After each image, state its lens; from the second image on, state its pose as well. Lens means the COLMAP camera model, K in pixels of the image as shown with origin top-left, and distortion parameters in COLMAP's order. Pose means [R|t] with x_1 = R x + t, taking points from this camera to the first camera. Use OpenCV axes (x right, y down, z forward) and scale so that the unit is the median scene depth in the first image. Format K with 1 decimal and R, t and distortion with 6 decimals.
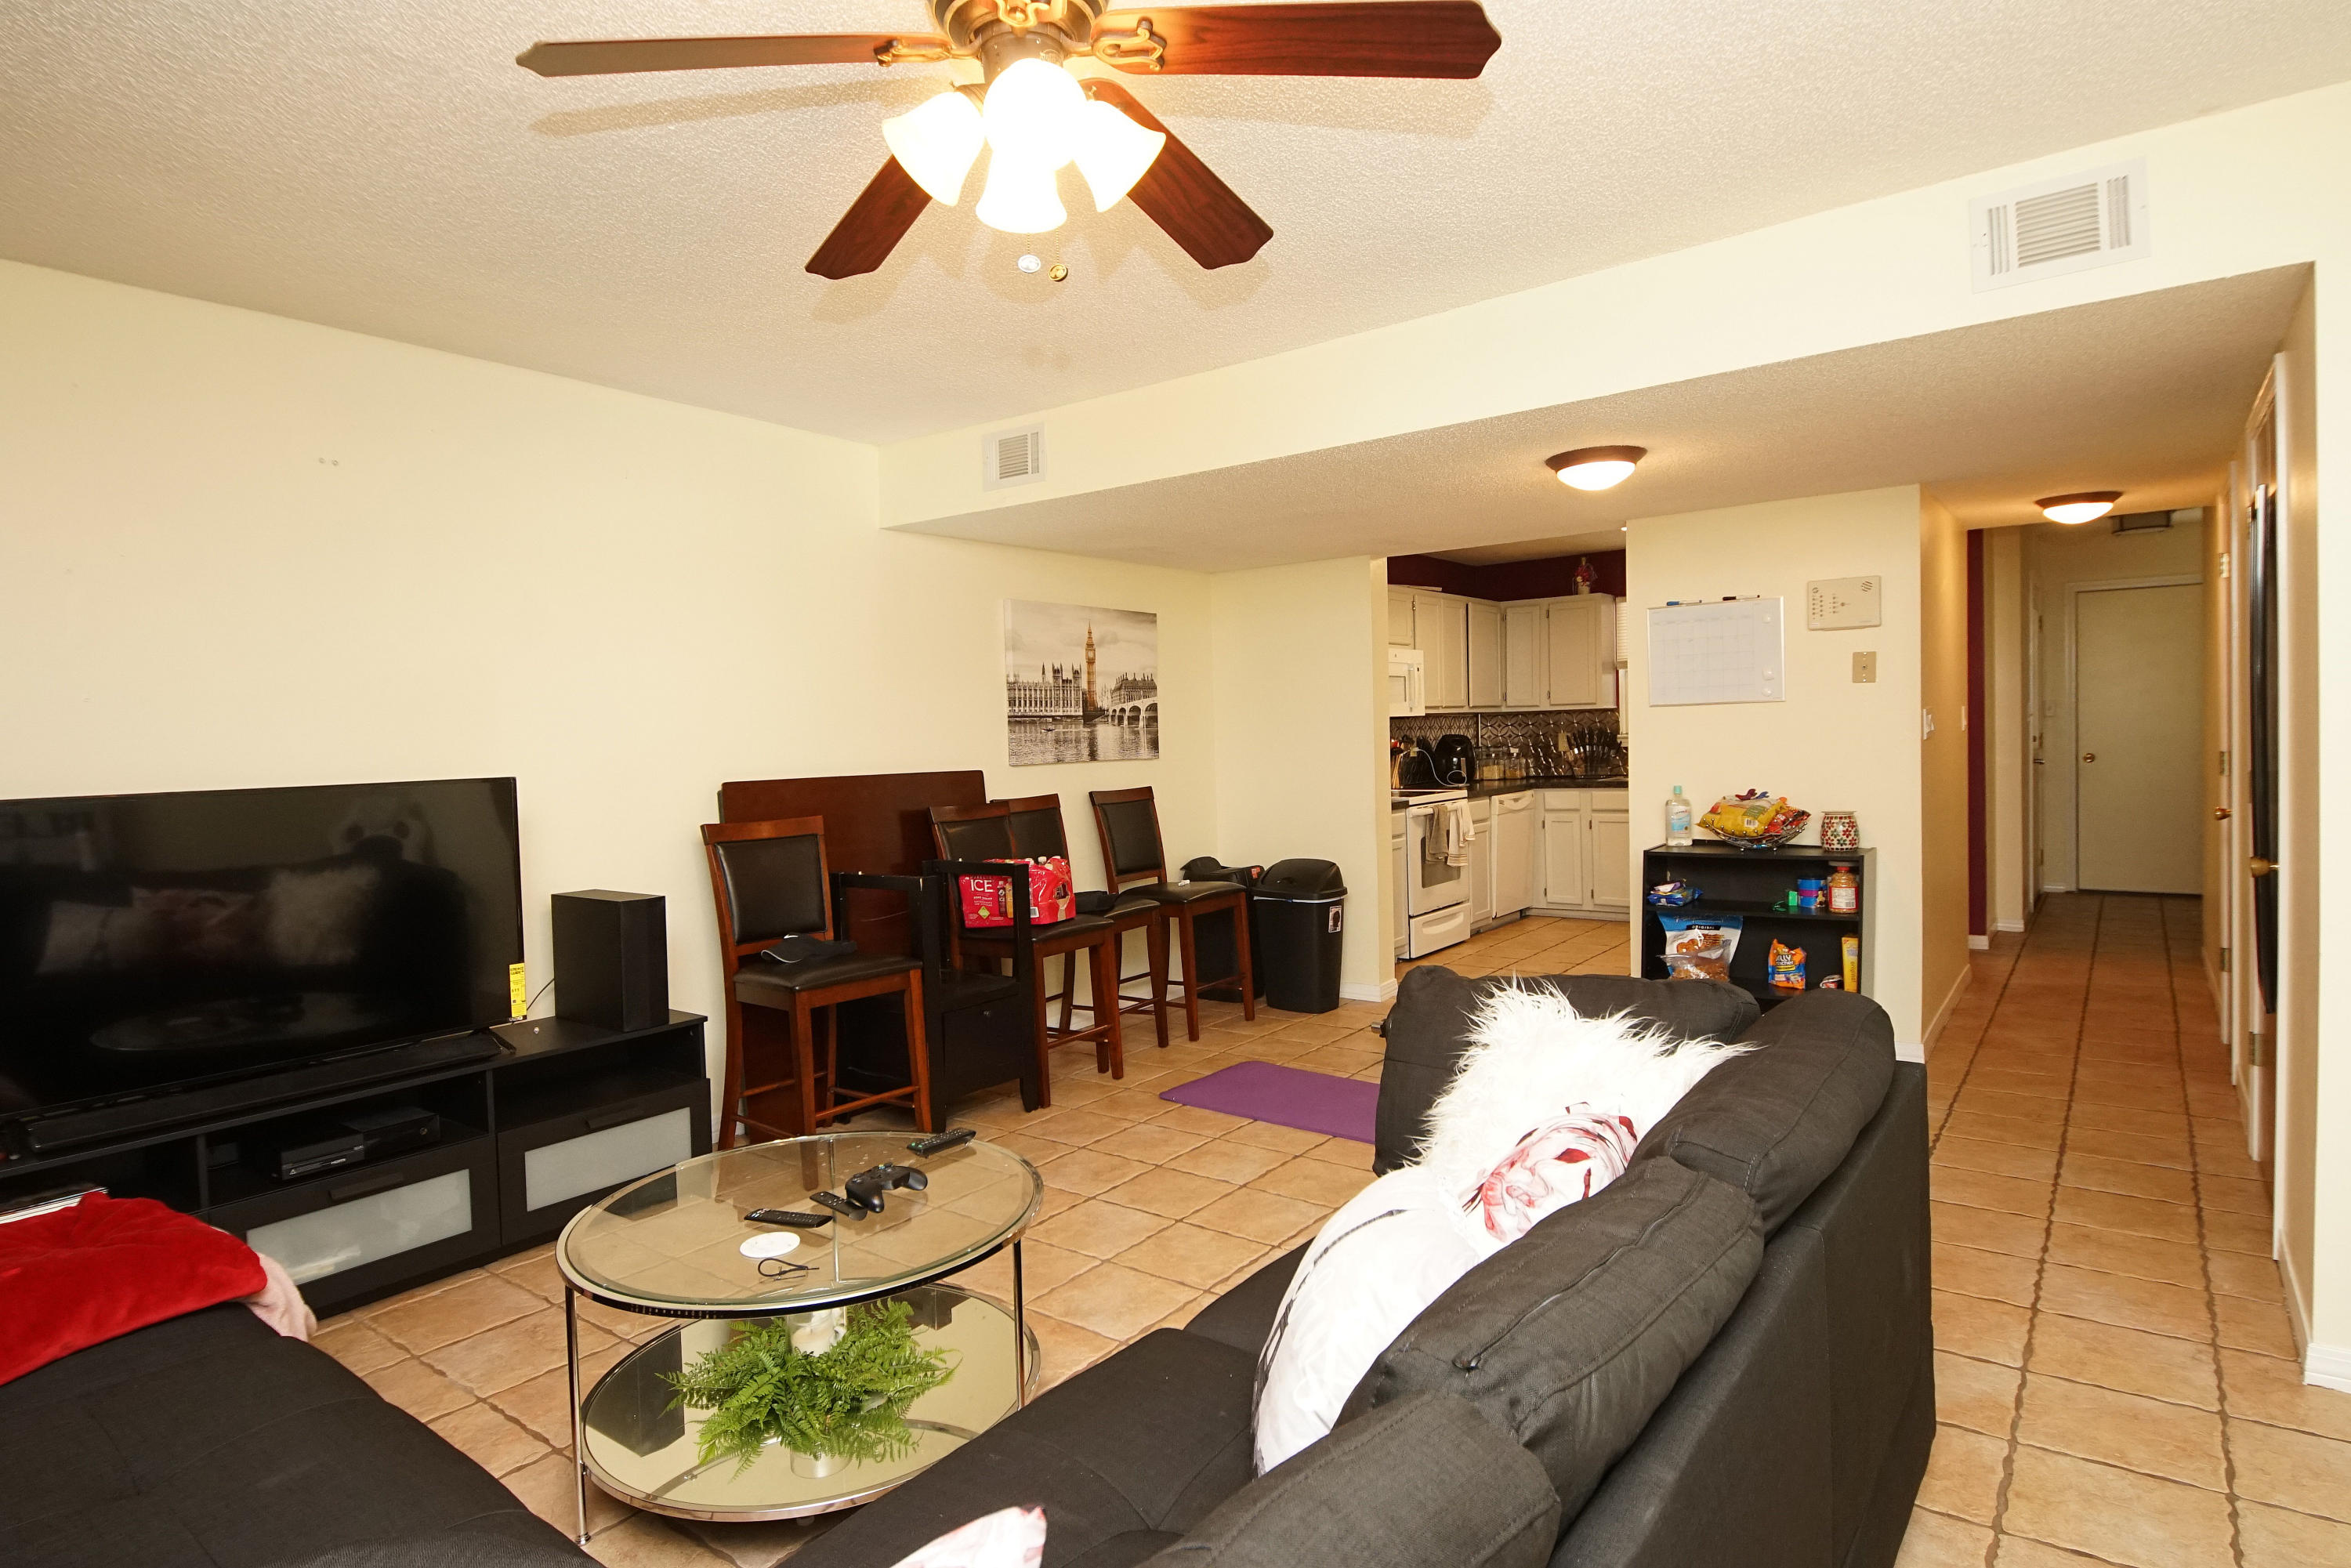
lens RADIAL K [[1253.2, 0, 1153.6], [0, 1253.2, 773.4], [0, 0, 1]] dist [0.039425, -0.035246]
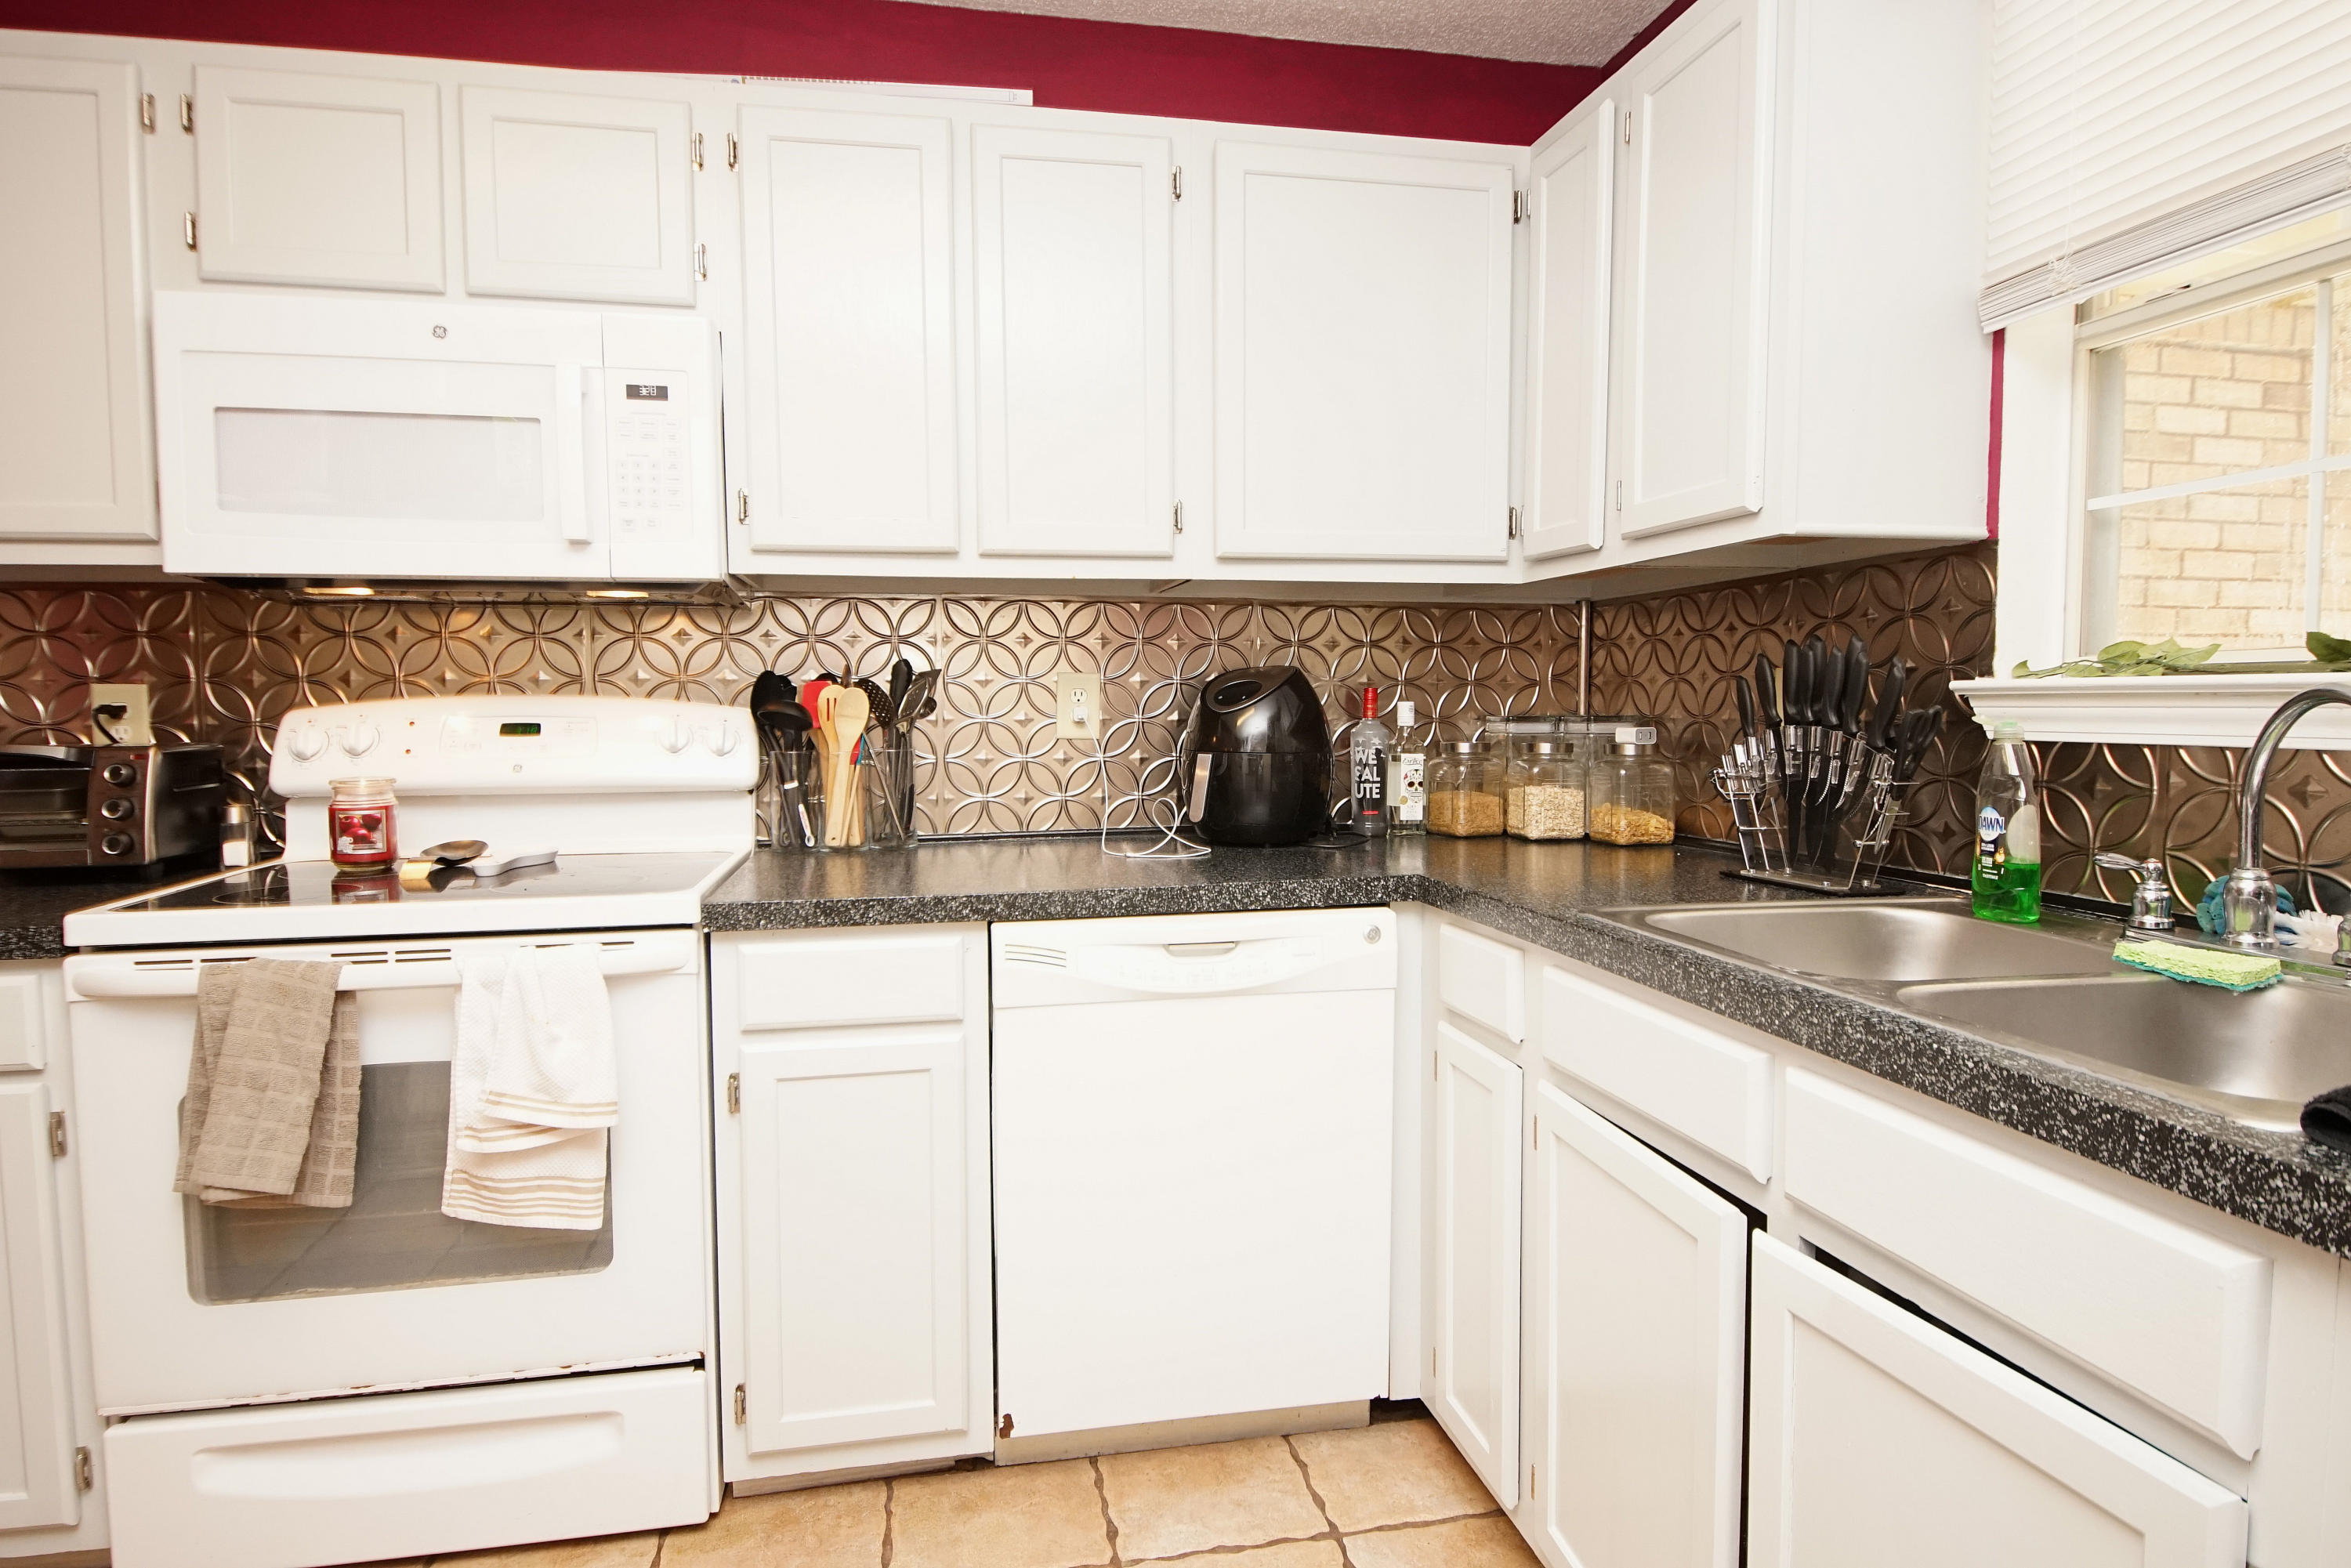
lens RADIAL K [[1253.2, 0, 1153.6], [0, 1253.2, 773.4], [0, 0, 1]] dist [0.039425, -0.035246]
pose [[0.748330, 0.067574, -0.659875, 0.437470], [-0.040039, 0.997585, 0.056751, -0.023778], [0.662117, -0.016048, 0.749229, 0.836331]]
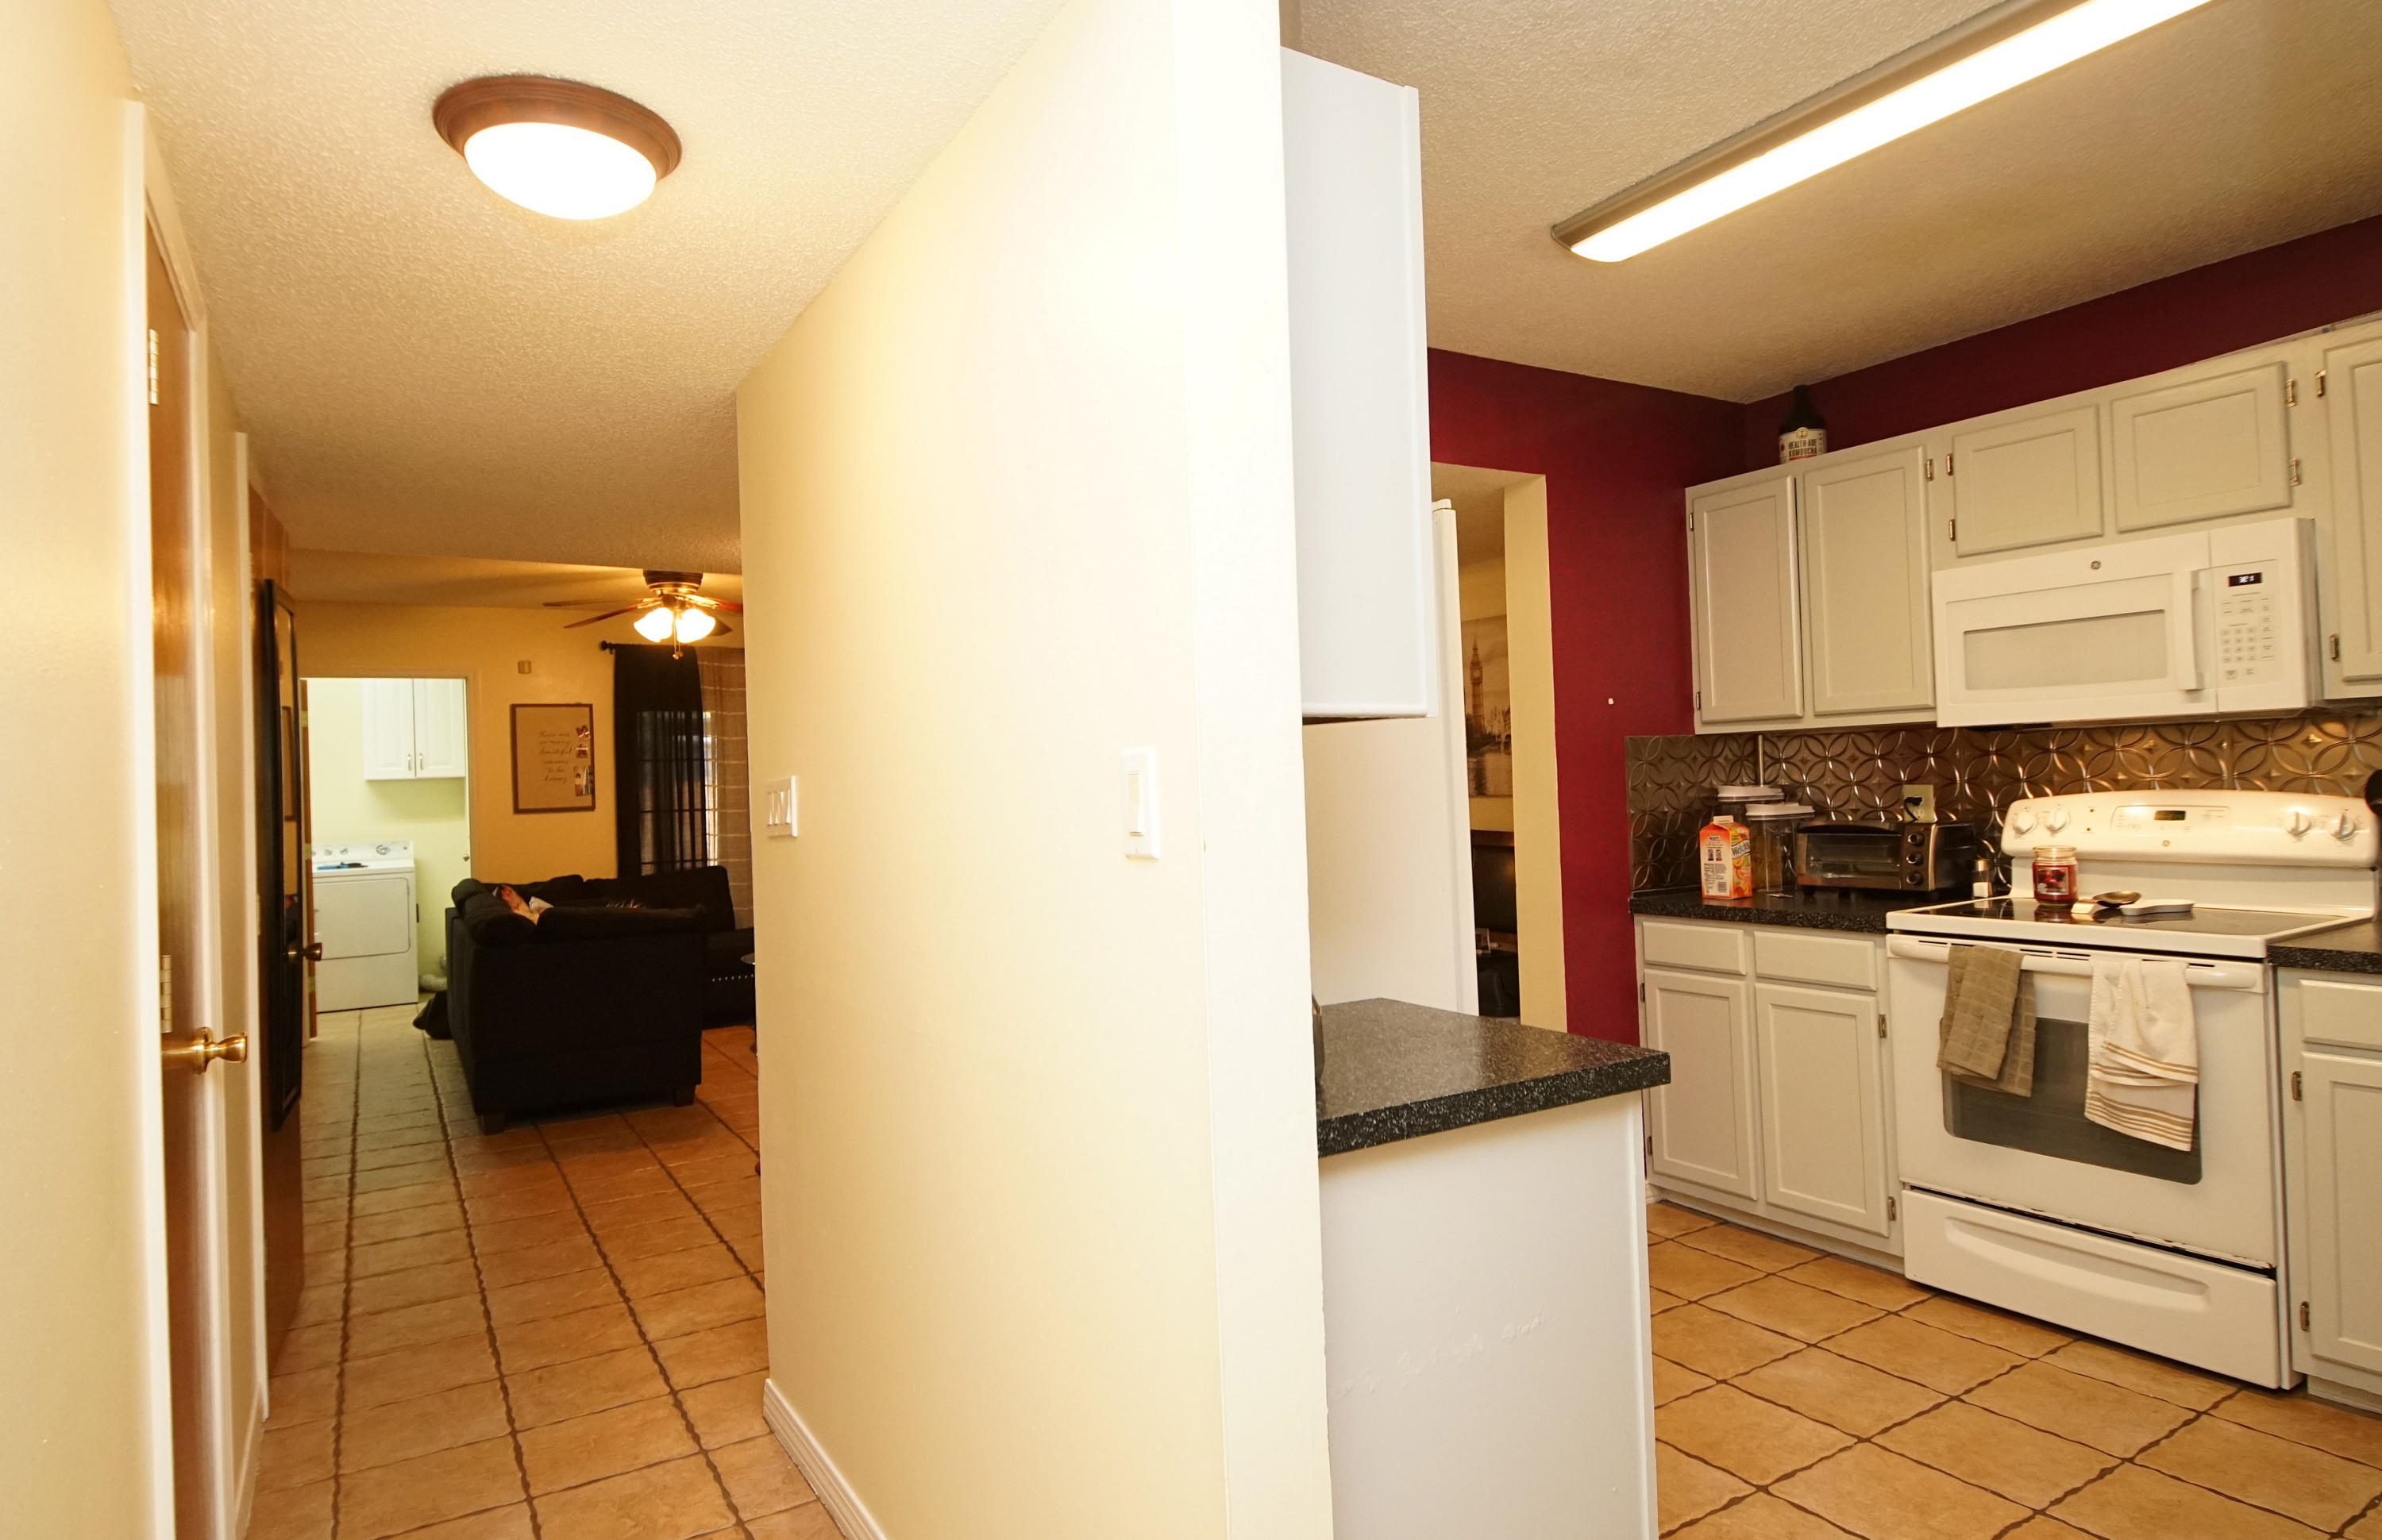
lens RADIAL K [[1313.6, 0, 1172.1], [0, 1313.6, 758.3], [0, 0, 1]] dist [0.054088, -0.047253]
pose [[-0.358265, 0.028204, -0.933194, 0.639594], [0.015885, 0.999583, 0.024112, -0.044202], [0.933485, -0.006185, -0.358564, 0.813428]]
